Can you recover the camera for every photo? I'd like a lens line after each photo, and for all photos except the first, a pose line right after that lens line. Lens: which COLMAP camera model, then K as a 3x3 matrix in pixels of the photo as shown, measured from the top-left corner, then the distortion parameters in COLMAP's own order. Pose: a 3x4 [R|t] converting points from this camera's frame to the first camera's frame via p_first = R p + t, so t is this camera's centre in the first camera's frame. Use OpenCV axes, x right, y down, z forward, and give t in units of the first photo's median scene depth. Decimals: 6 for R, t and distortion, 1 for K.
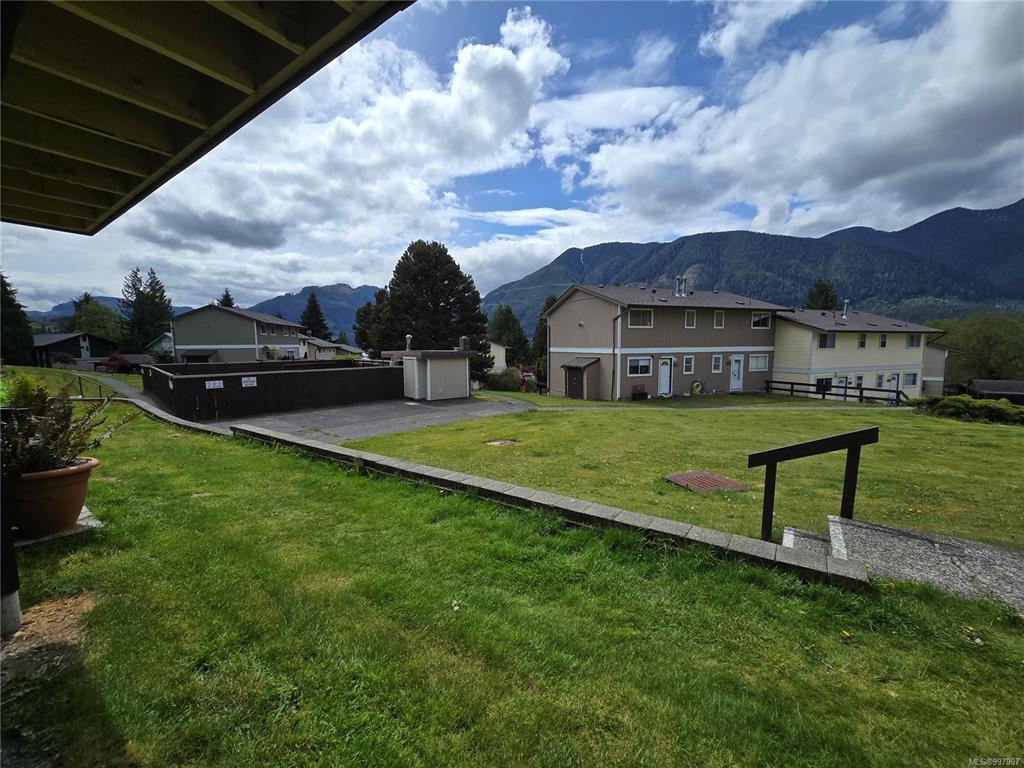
lens RADIAL K [[420.0, 0, 506.4], [0, 420.0, 389.5], [0, 0, 1]] dist [-0.009477, 0.003038]
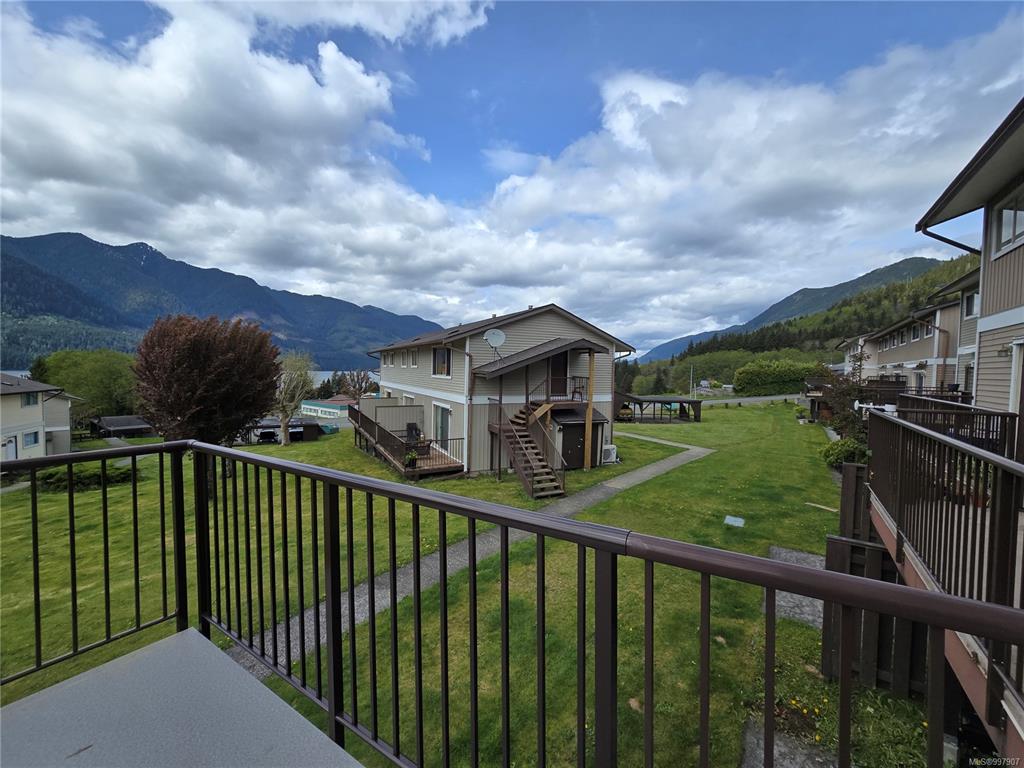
lens RADIAL K [[420.0, 0, 507.2], [0, 420.0, 386.4], [0, 0, 1]] dist [-0.009477, 0.003038]
pose [[-0.030289, -0.033367, 0.998984, -0.023431], [0.087754, 0.995495, 0.035911, -0.088963], [-0.995682, 0.088753, -0.027225, -0.083705]]
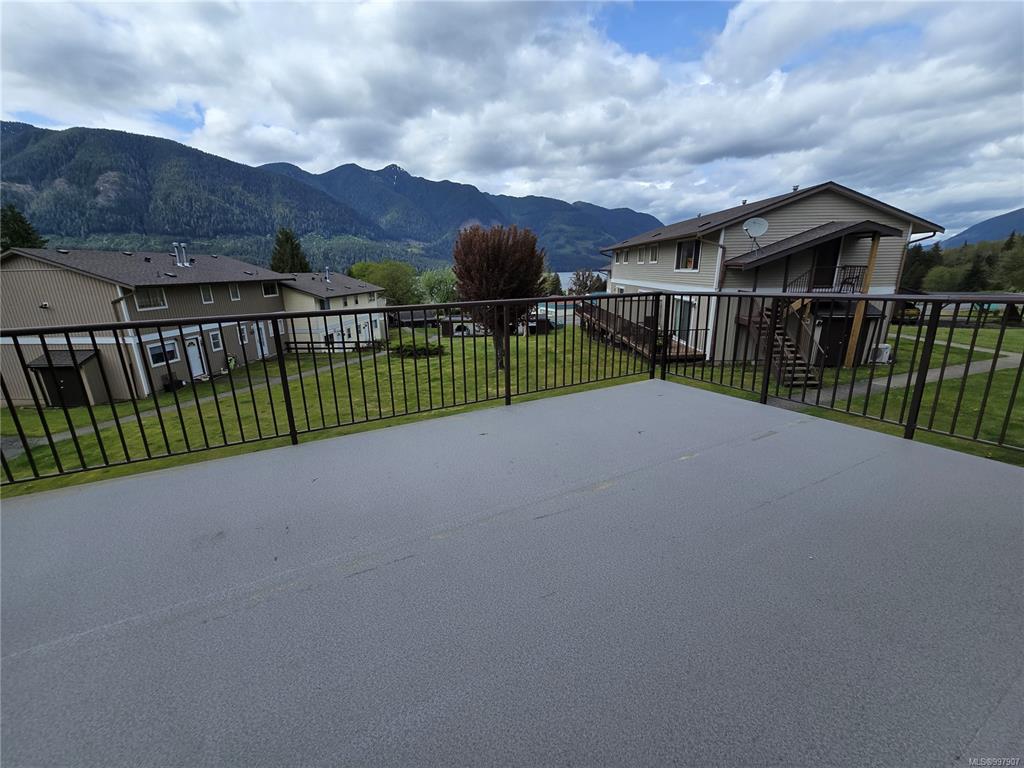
lens RADIAL K [[420.0, 0, 506.9], [0, 420.0, 388.3], [0, 0, 1]] dist [-0.009477, 0.003038]
pose [[0.432532, -0.247417, 0.867007, -0.134401], [0.109306, 0.968908, 0.221965, -0.087090], [-0.894968, -0.001238, 0.446128, -0.040589]]
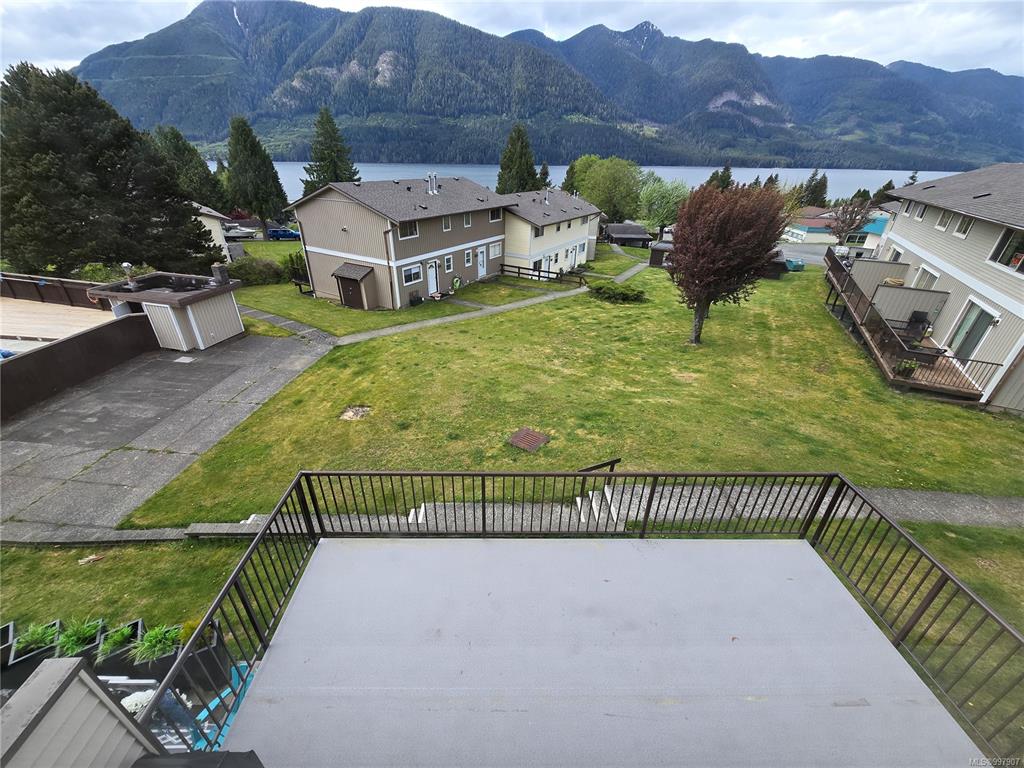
lens RADIAL K [[420.0, 0, 507.1], [0, 420.0, 388.1], [0, 0, 1]] dist [-0.009477, 0.003038]
pose [[0.802326, -0.272816, 0.530891, -0.132253], [0.042311, 0.913191, 0.405329, -0.191288], [-0.595385, -0.302744, 0.744220, -0.056797]]
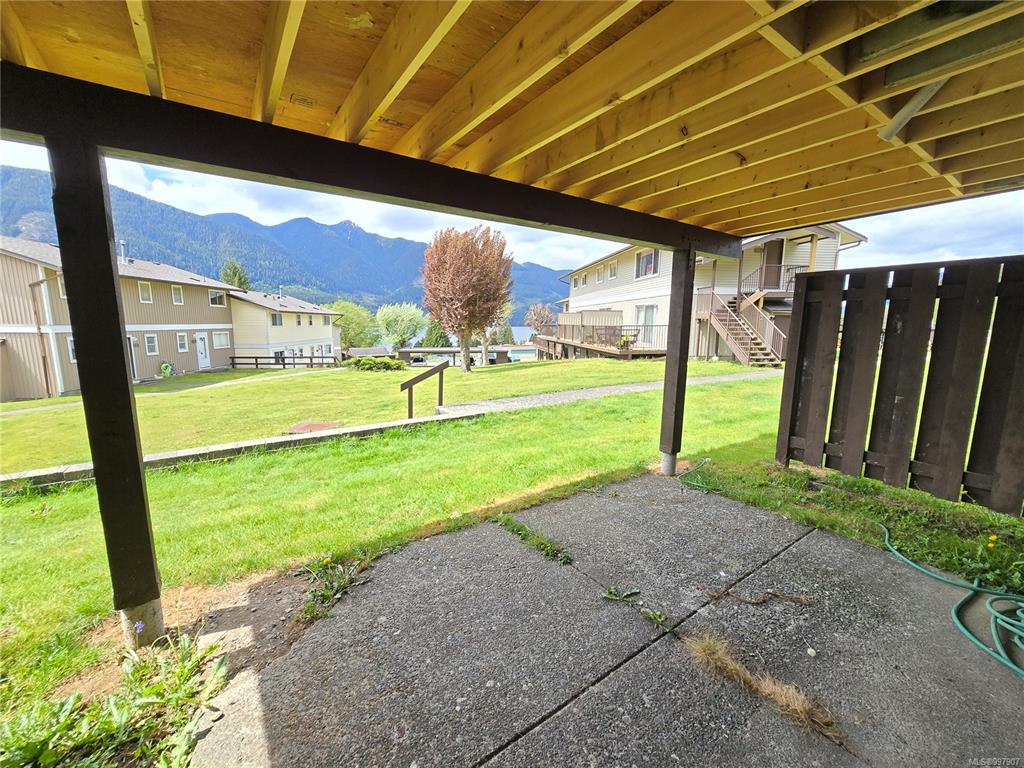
lens RADIAL K [[420.0, 0, 506.7], [0, 420.0, 387.2], [0, 0, 1]] dist [-0.009477, 0.003038]
pose [[0.329314, -0.133848, 0.934685, -0.144419], [0.091107, 0.989787, 0.109639, 0.002166], [-0.939815, 0.049051, 0.338146, -0.003513]]
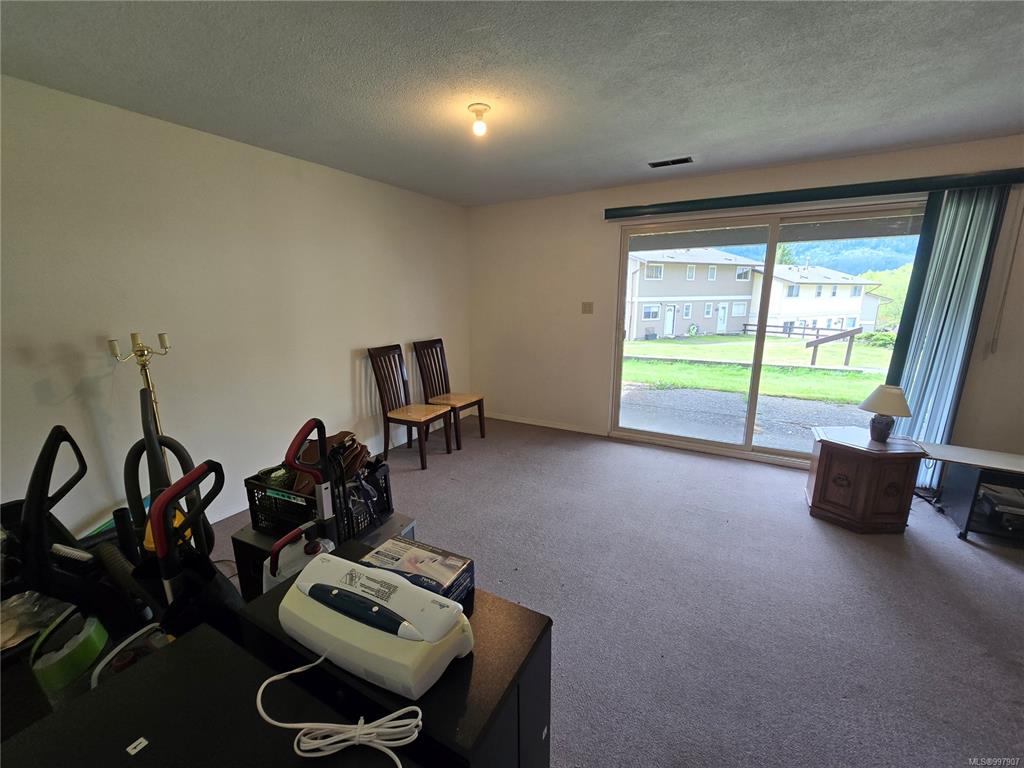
lens RADIAL K [[420.0, 0, 506.0], [0, 420.0, 390.2], [0, 0, 1]] dist [-0.009477, 0.003038]
pose [[0.995384, -0.022736, 0.093235, -0.196651], [0.011694, 0.993027, 0.117304, 0.019738], [-0.095252, -0.115673, 0.988710, -0.174889]]
